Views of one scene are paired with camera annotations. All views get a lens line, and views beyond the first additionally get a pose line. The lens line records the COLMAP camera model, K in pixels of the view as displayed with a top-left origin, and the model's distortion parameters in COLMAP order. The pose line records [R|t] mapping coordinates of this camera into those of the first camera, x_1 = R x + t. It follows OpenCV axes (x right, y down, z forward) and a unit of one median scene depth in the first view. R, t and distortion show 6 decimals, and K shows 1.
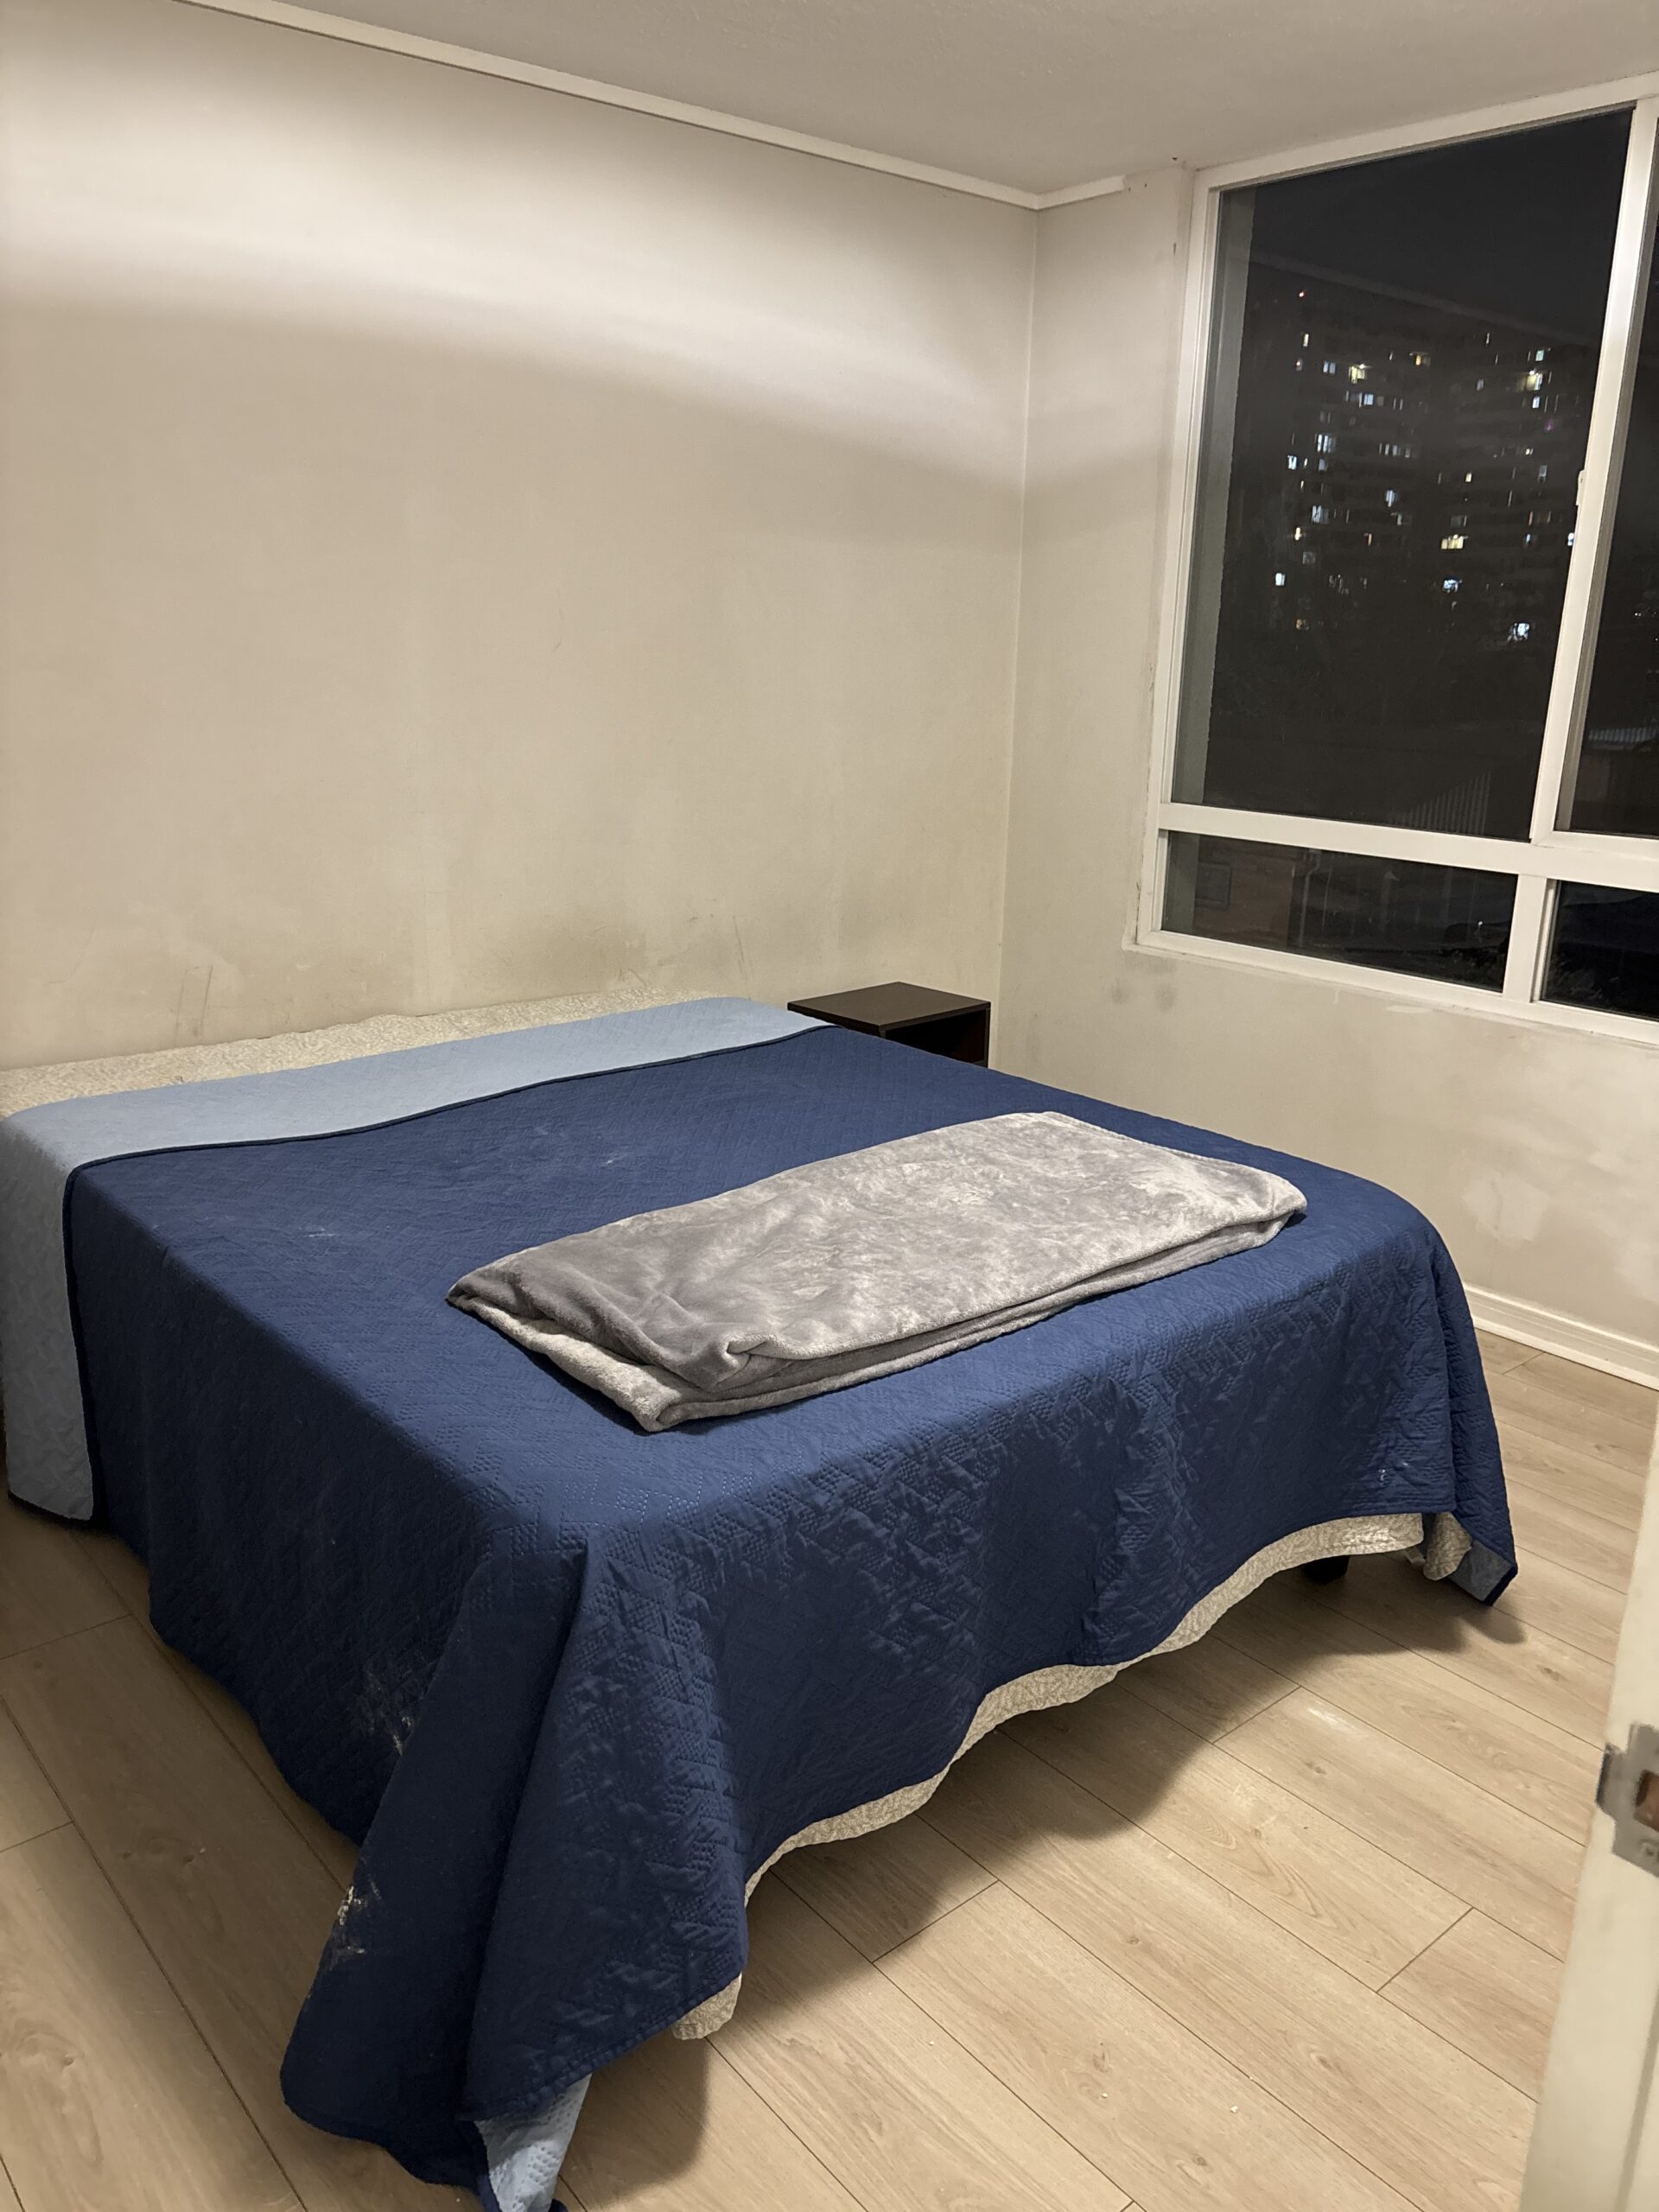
lens RADIAL K [[1675.4, 0, 760.2], [0, 1675.4, 1102.5], [0, 0, 1]] dist [0.063008, -0.098566]
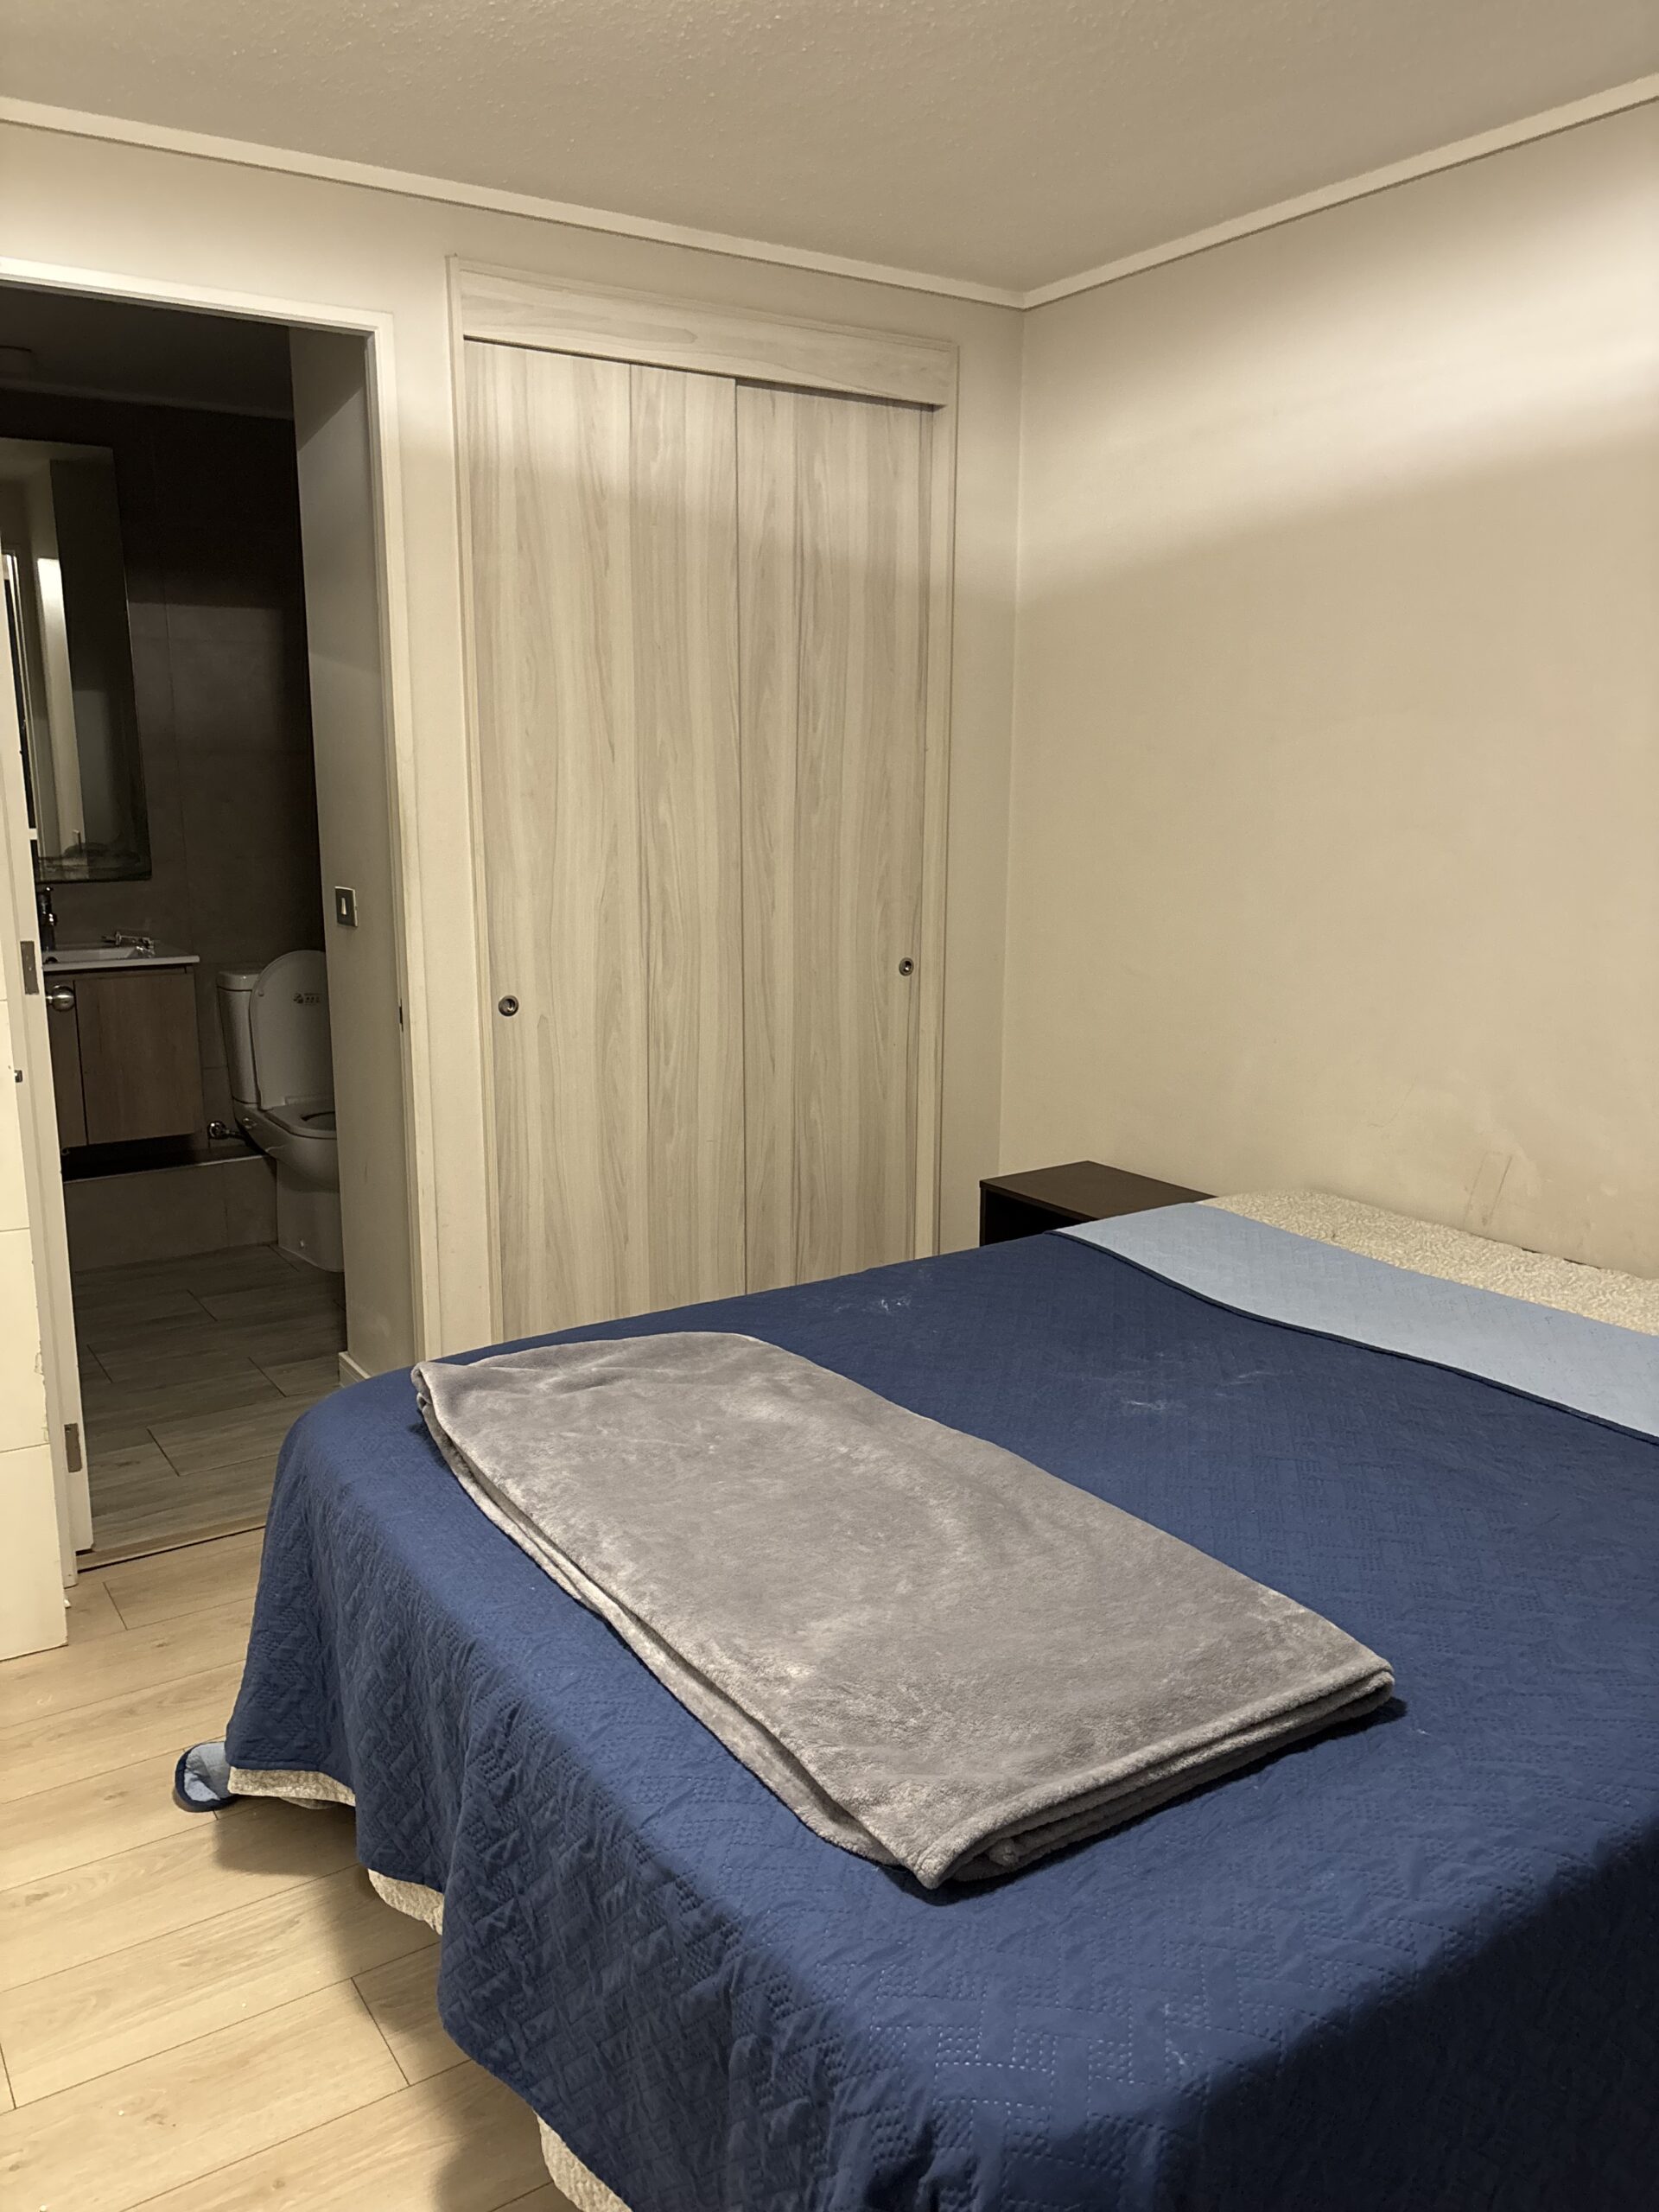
lens RADIAL K [[1653.6, 0, 822.9], [0, 1653.6, 1132.1], [0, 0, 1]] dist [0.058185, -0.079886]
pose [[-0.098787, 0.193949, -0.976025, 0.587898], [-0.285094, 0.934192, 0.214492, -0.184543], [0.953395, 0.299448, -0.036992, 0.708352]]
